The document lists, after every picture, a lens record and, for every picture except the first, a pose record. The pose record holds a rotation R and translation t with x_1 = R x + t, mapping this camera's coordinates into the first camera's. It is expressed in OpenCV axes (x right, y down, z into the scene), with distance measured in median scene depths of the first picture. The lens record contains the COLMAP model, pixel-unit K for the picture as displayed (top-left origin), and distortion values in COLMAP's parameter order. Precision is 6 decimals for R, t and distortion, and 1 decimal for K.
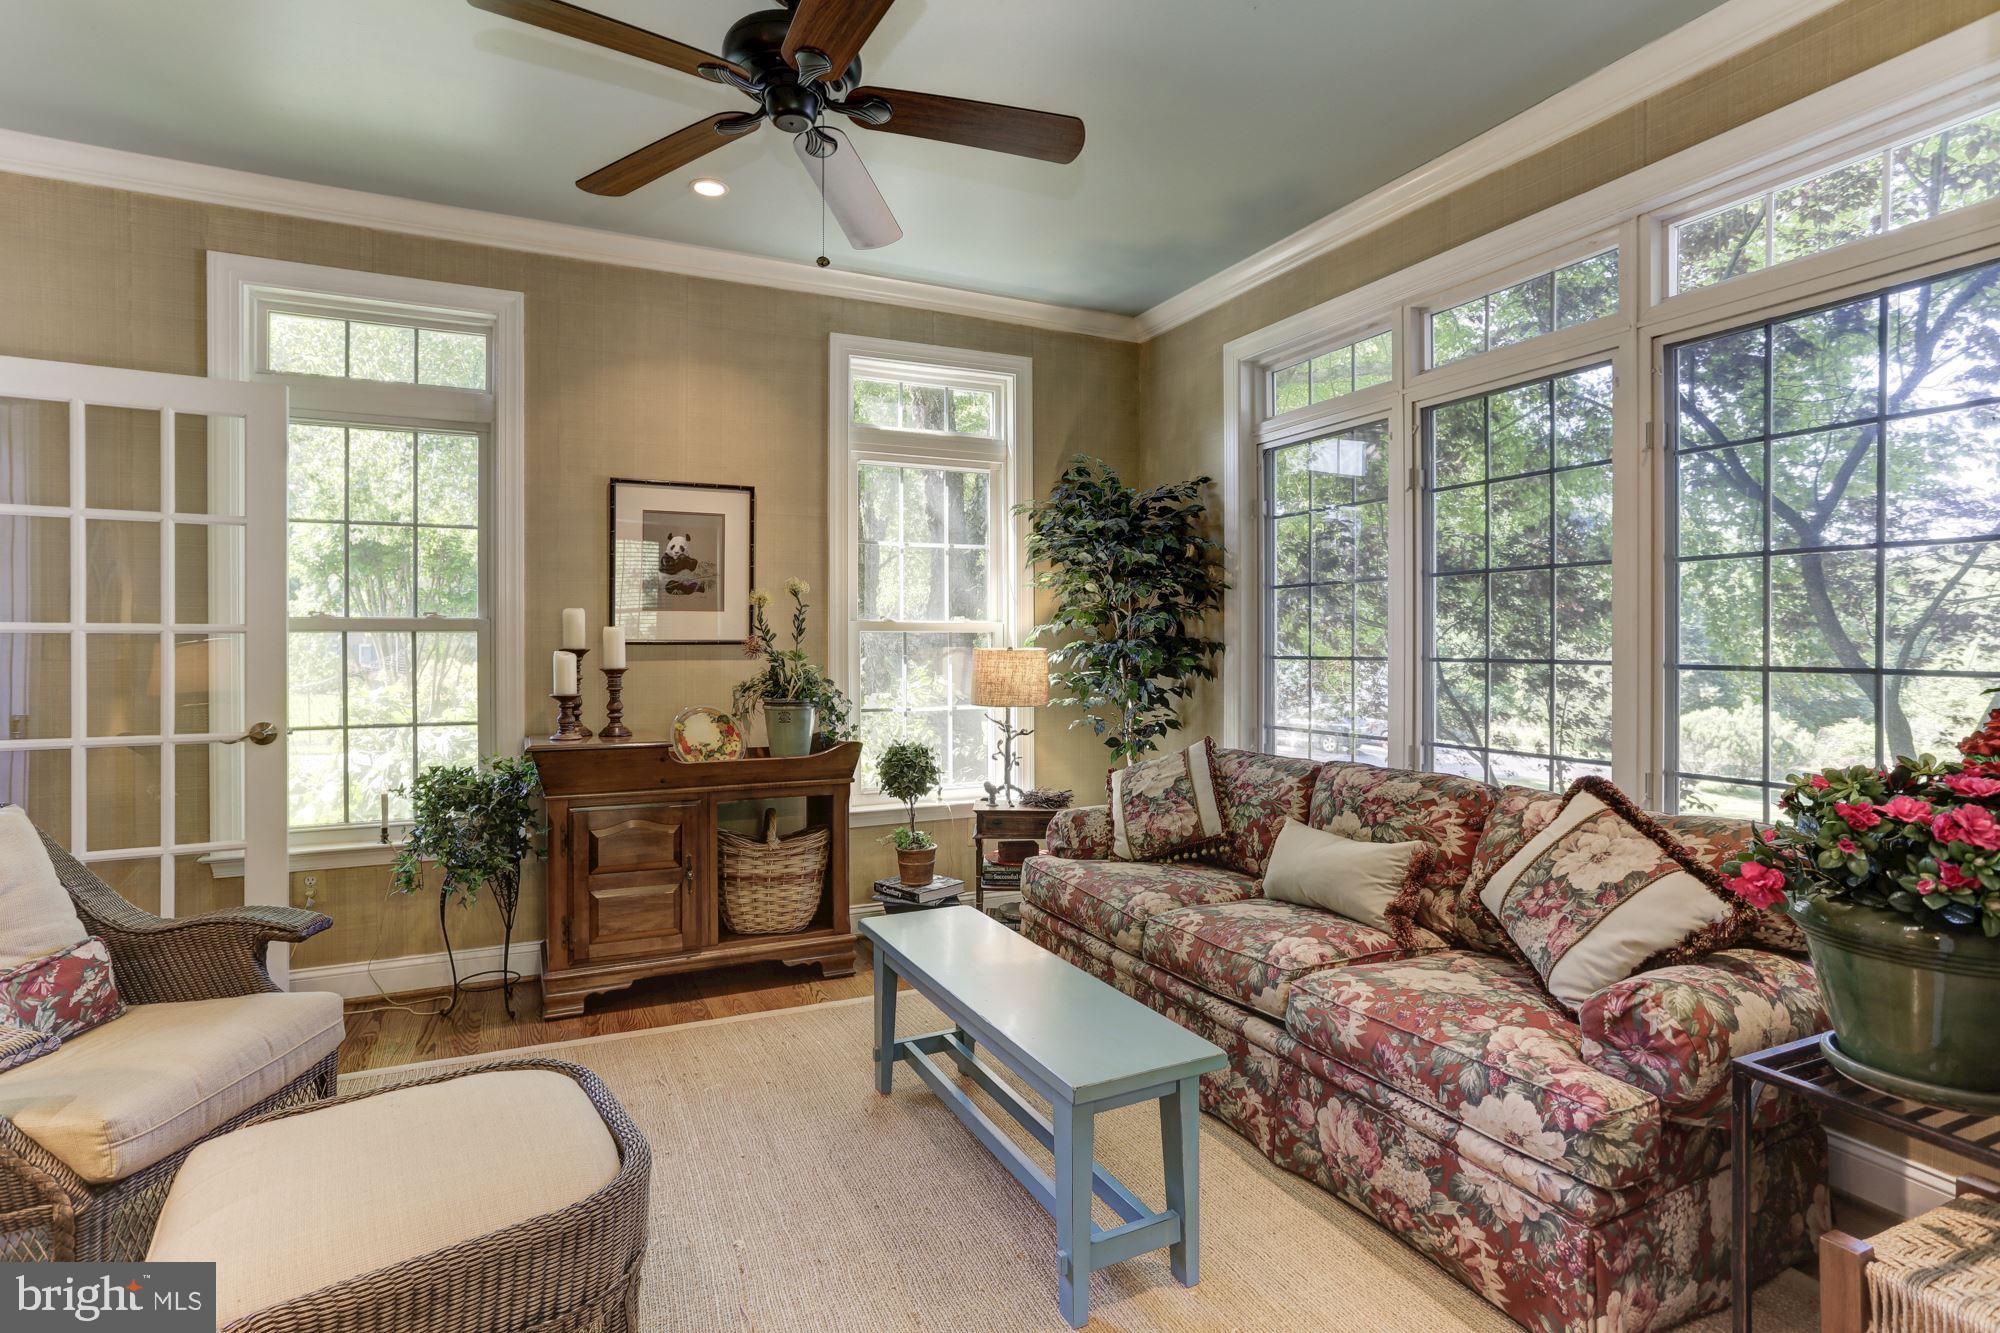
lens RADIAL K [[981.5, 0, 980.3], [0, 981.5, 643.8], [0, 0, 1]] dist [-0.032721, 0.000280]
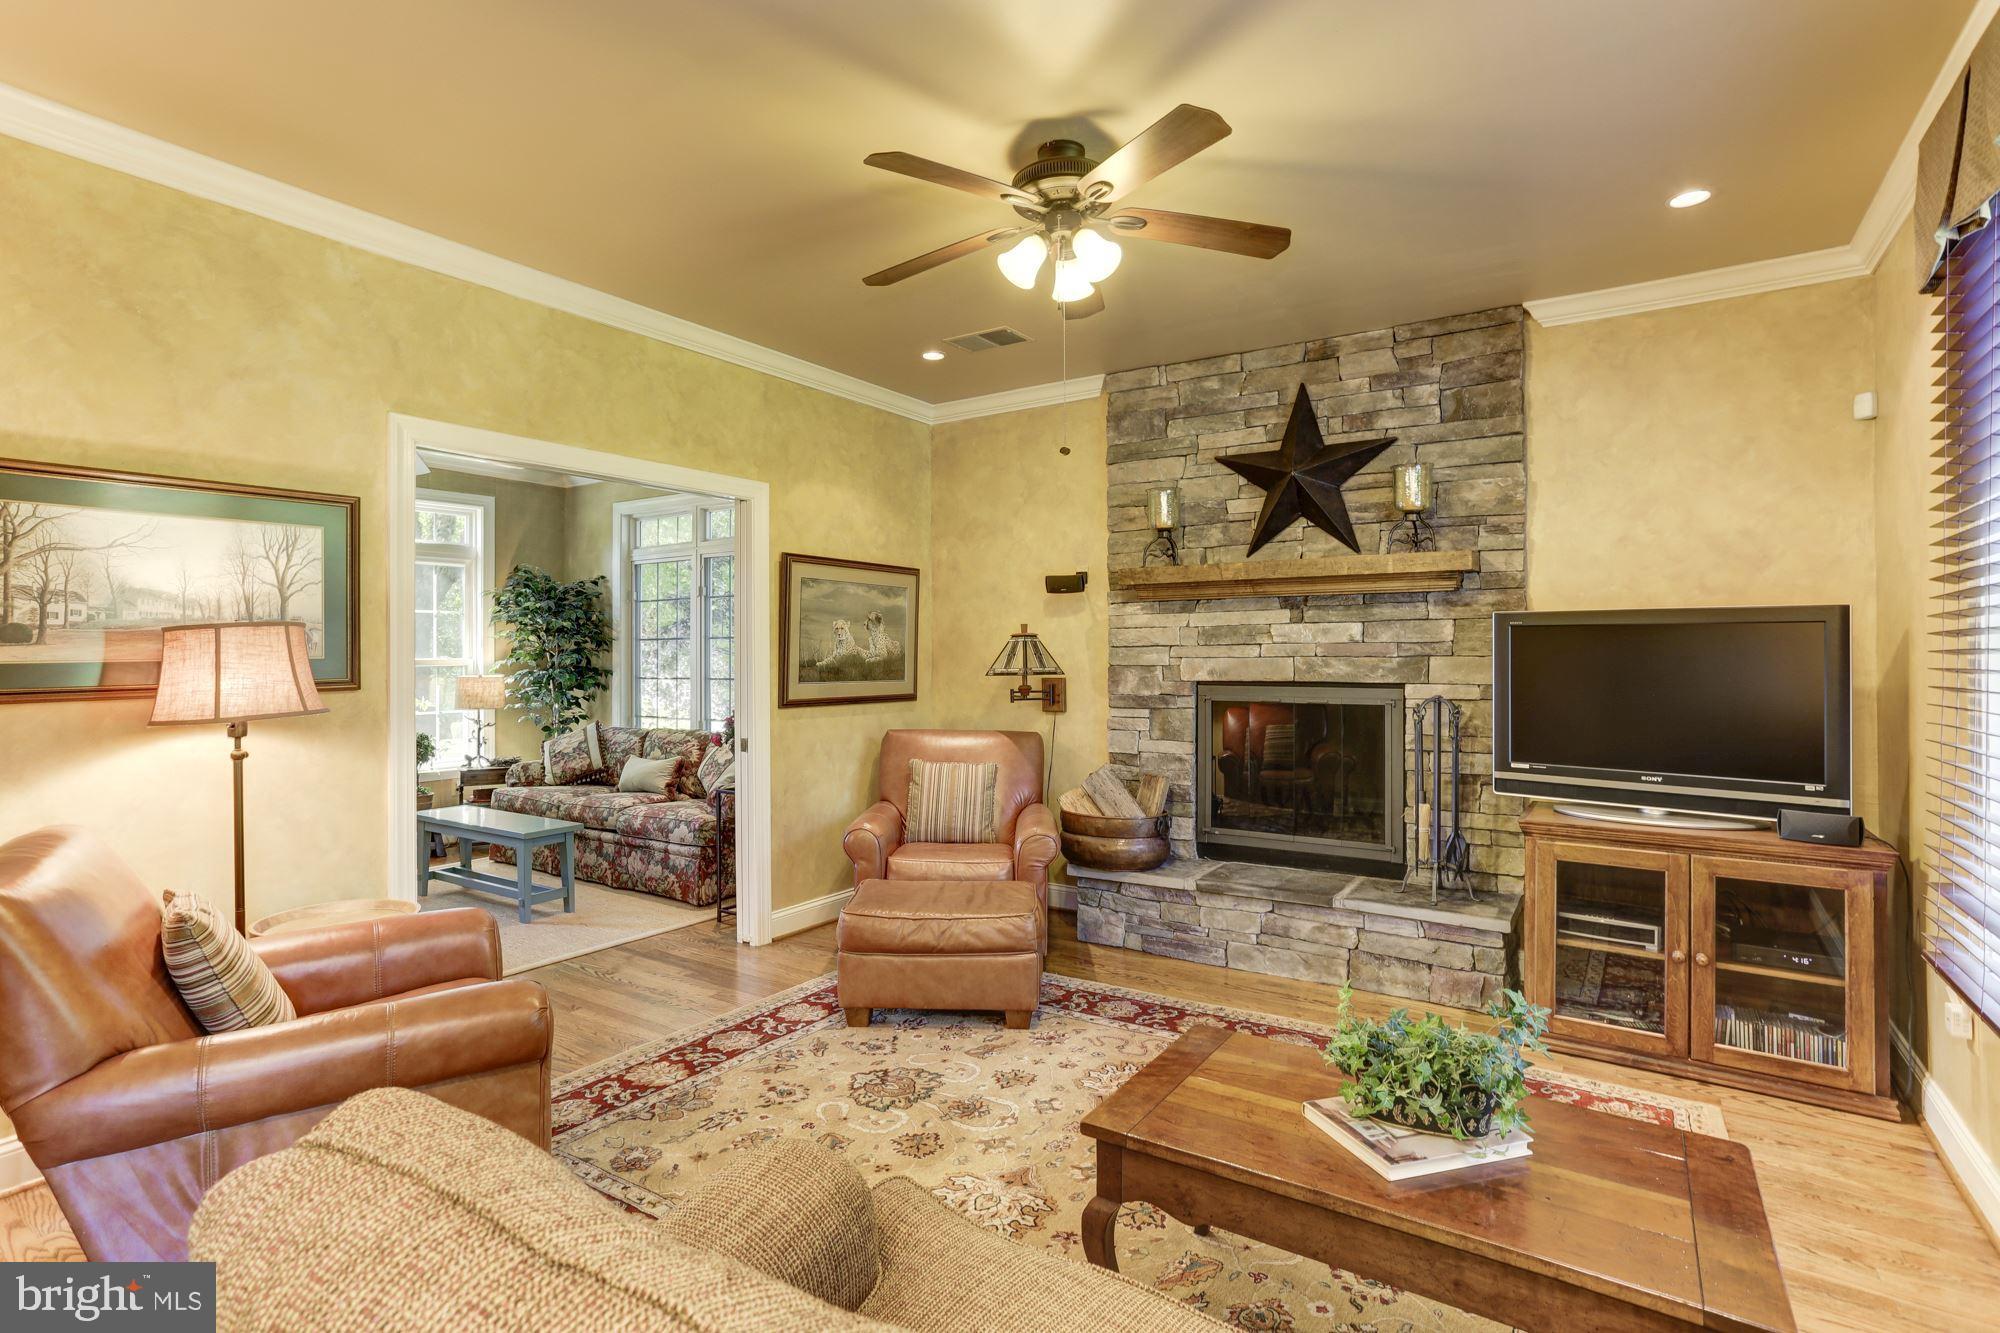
lens RADIAL K [[981.5, 0, 980.3], [0, 981.5, 643.8], [0, 0, 1]] dist [-0.032721, 0.000280]
pose [[0.858359, 0.001283, 0.513048, -0.094359], [0.004203, 0.999946, -0.009532, -0.030503], [-0.513033, 0.010339, 0.858307, -0.914191]]
